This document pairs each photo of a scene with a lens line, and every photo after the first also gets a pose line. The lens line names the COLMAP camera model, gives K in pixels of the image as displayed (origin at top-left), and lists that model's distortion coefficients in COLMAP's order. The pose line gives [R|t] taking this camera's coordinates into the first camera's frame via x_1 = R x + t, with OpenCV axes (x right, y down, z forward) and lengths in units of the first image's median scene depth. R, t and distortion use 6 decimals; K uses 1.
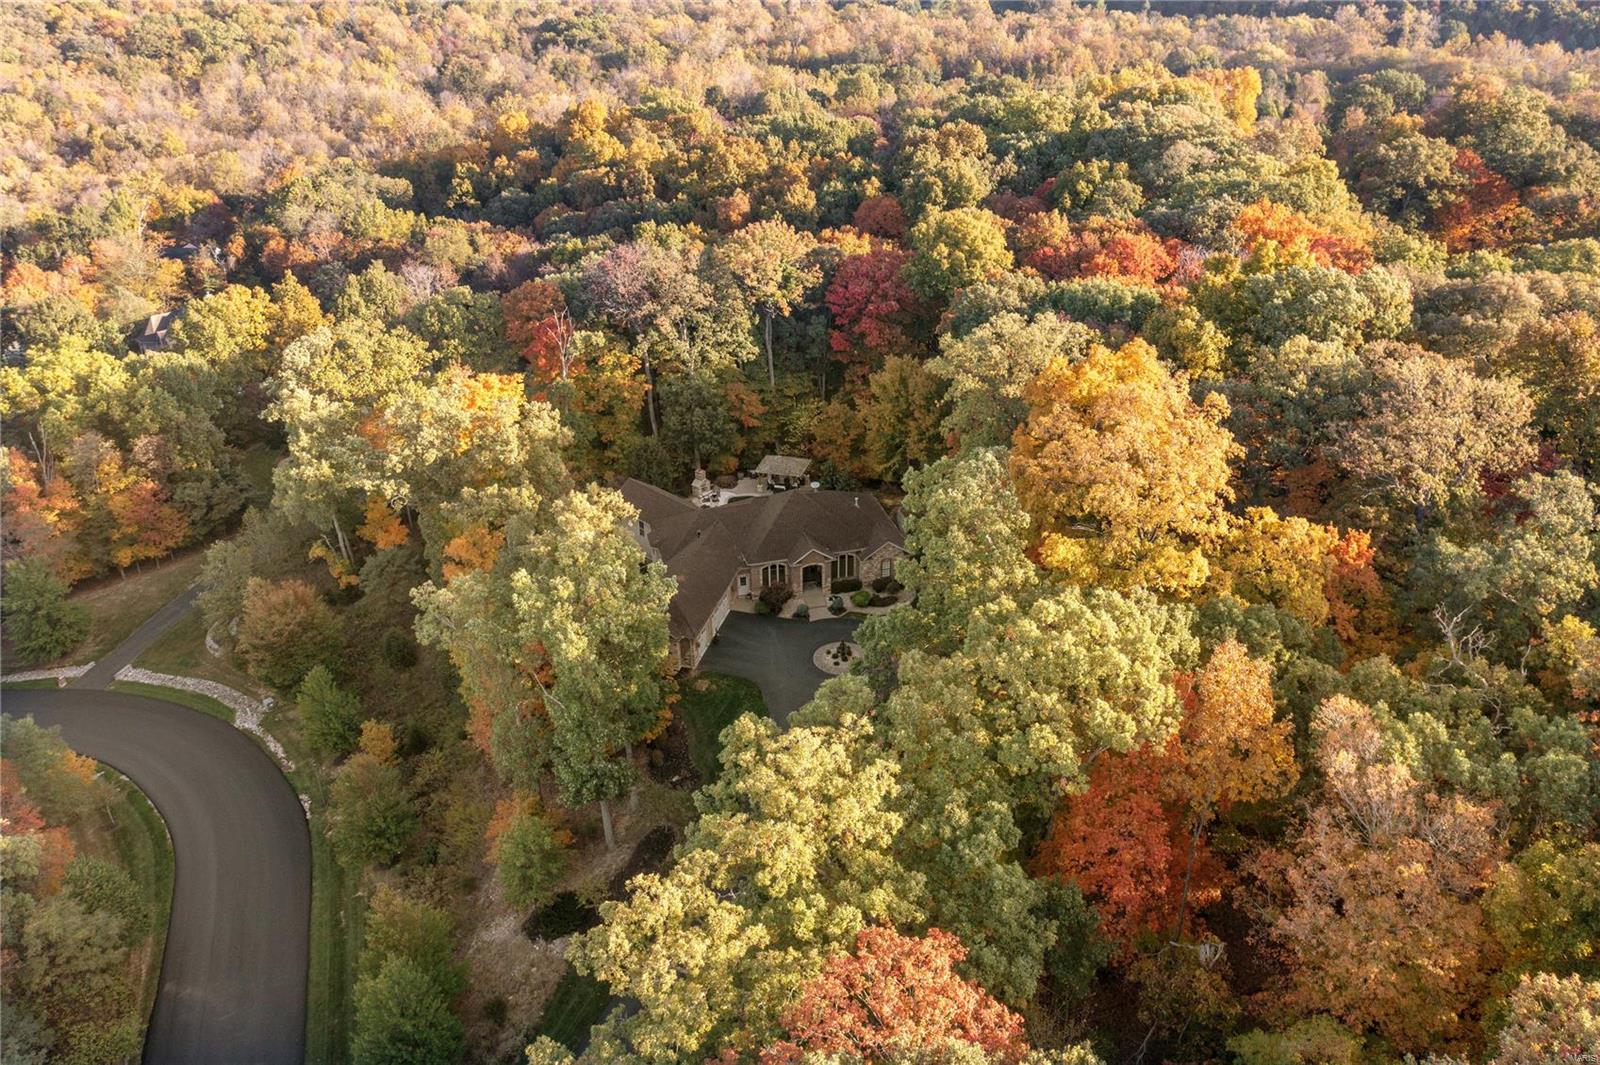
lens RADIAL K [[1257.5, 0, 800.0], [0, 1257.5, 532.5], [0, 0, 1]] dist [0.005766, 0.002811]
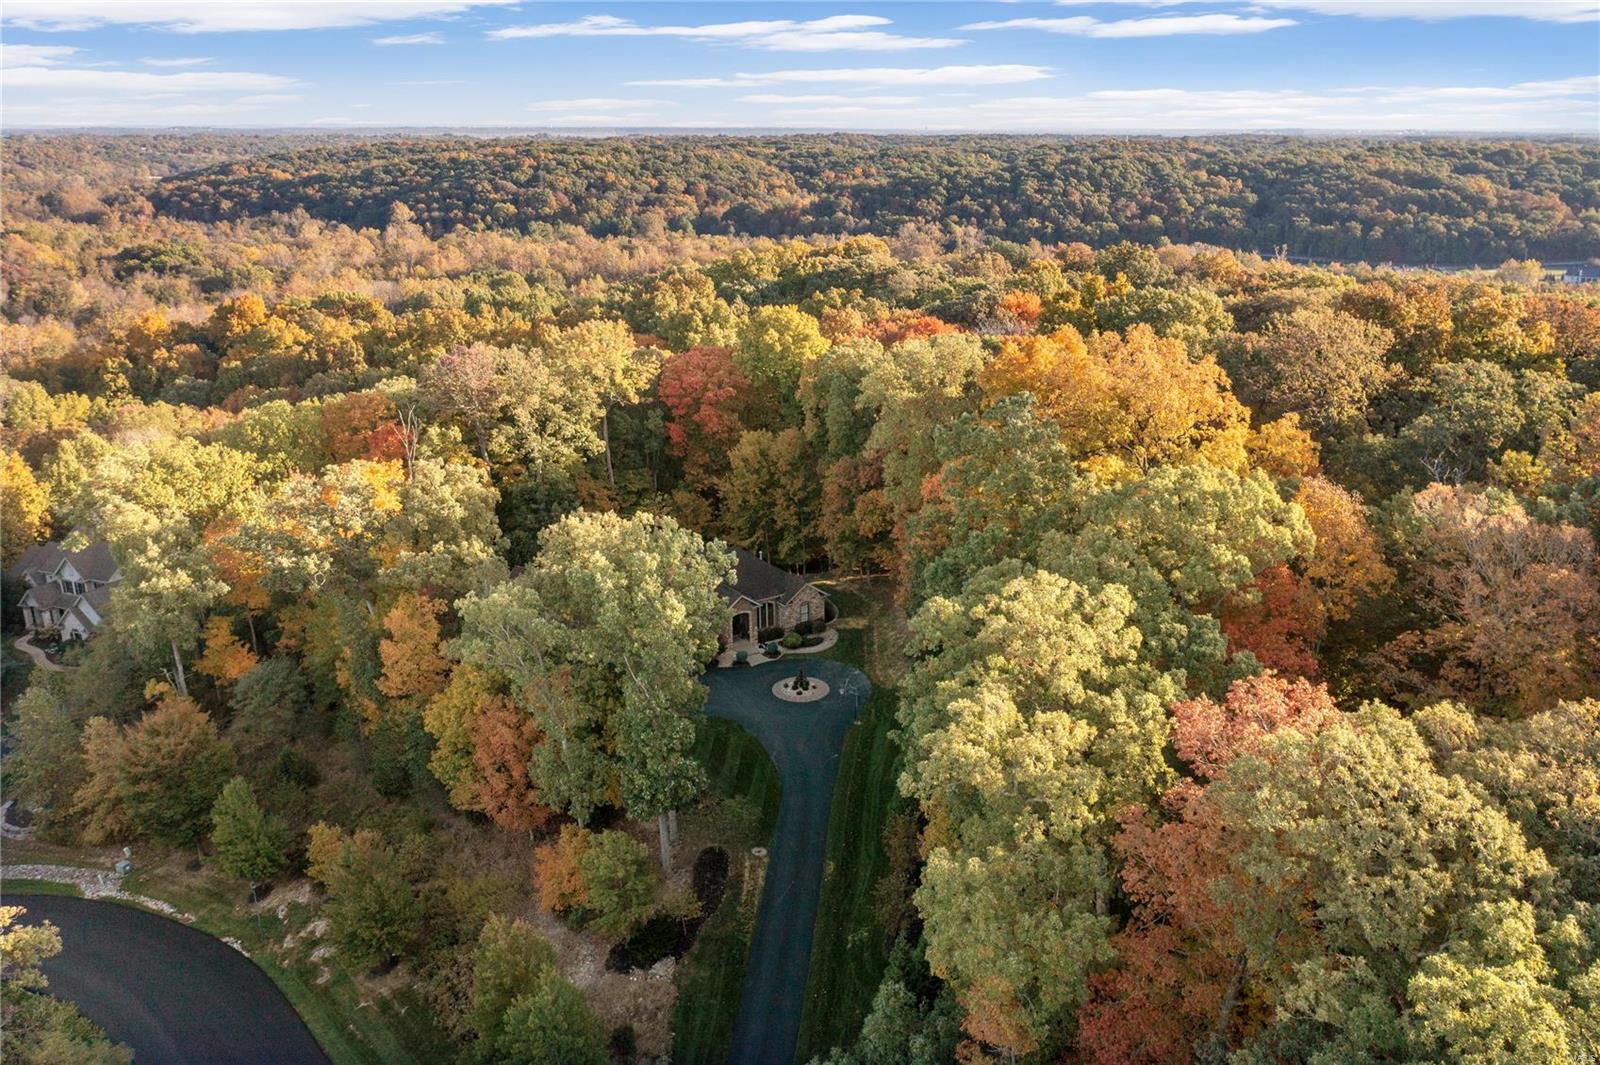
lens RADIAL K [[1289.7, 0, 805.1], [0, 1289.7, 554.1], [0, 0, 1]] dist [-0.002314, 0.003644]
pose [[0.936122, -0.100098, 0.337128, -0.184866], [0.160088, 0.974845, -0.155080, 0.096050], [-0.313124, 0.199144, 0.928598, 0.017209]]
